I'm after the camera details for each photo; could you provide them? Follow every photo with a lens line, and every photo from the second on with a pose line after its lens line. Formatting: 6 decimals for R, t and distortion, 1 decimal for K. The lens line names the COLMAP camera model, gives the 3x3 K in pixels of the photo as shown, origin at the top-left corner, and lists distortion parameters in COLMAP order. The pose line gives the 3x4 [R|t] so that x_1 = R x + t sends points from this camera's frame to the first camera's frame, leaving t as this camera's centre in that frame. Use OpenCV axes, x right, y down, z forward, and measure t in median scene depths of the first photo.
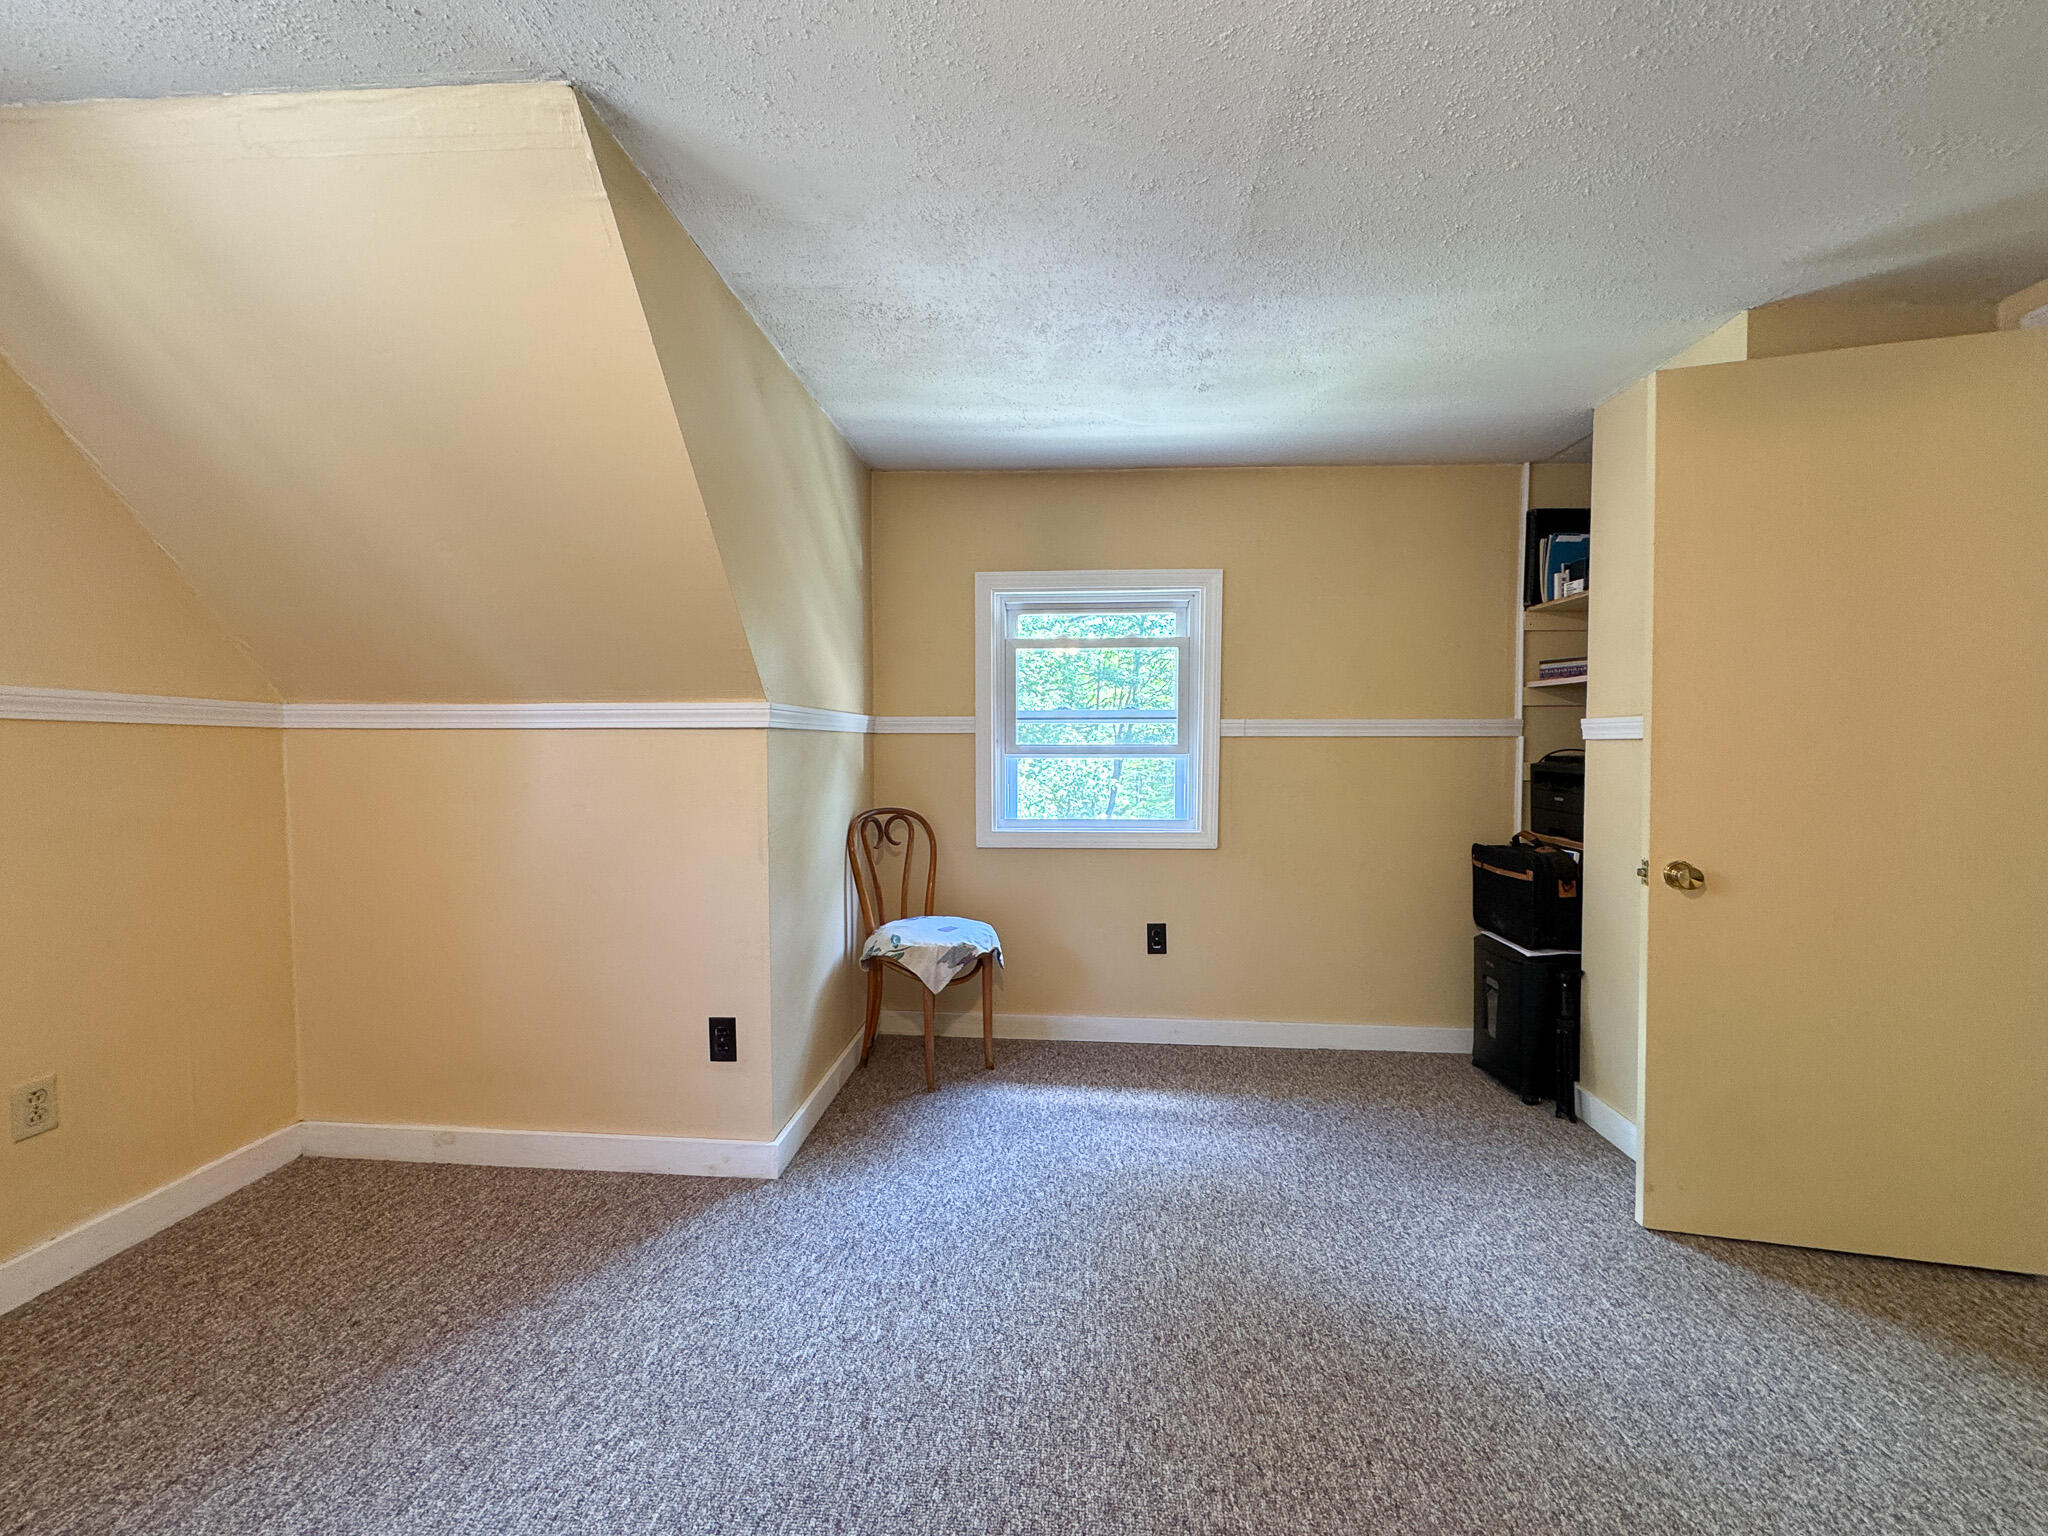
lens RADIAL K [[830.0, 0, 1020.7], [0, 830.0, 767.1], [0, 0, 1]] dist [-0.003193, 0.000389]
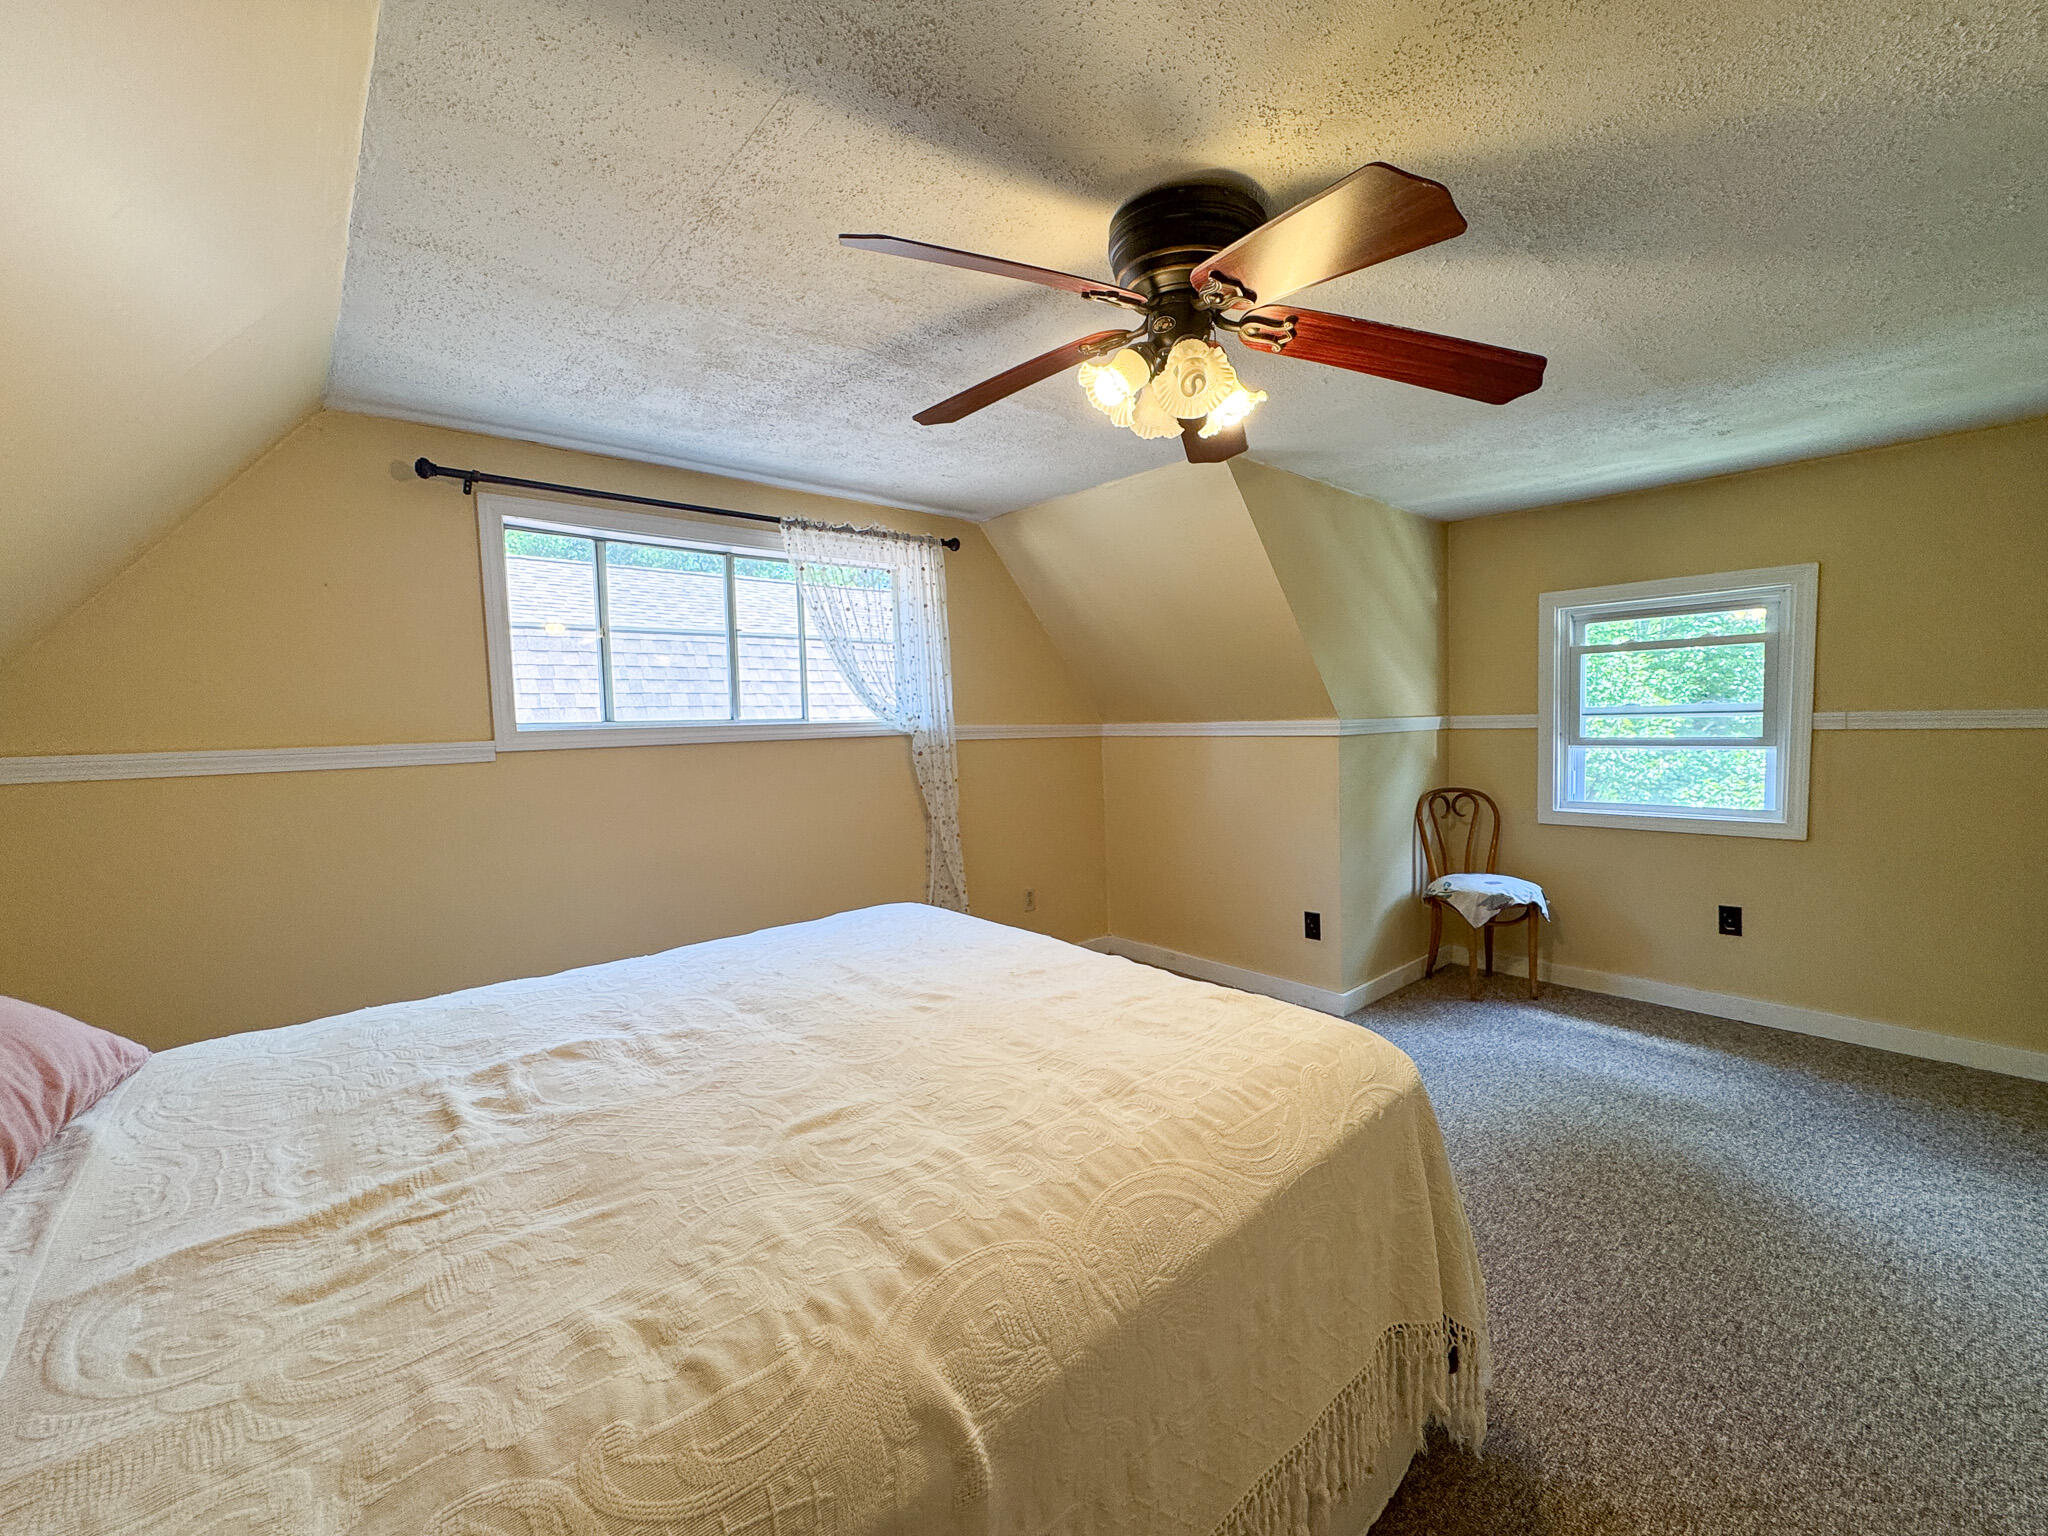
lens RADIAL K [[830.0, 0, 1031.5], [0, 830.0, 763.6], [0, 0, 1]] dist [-0.003193, 0.000389]
pose [[0.718819, 0.018365, -0.694955, 0.268681], [0.003746, 0.999534, 0.030288, -0.030558], [0.695187, -0.024375, 0.718415, -0.396967]]
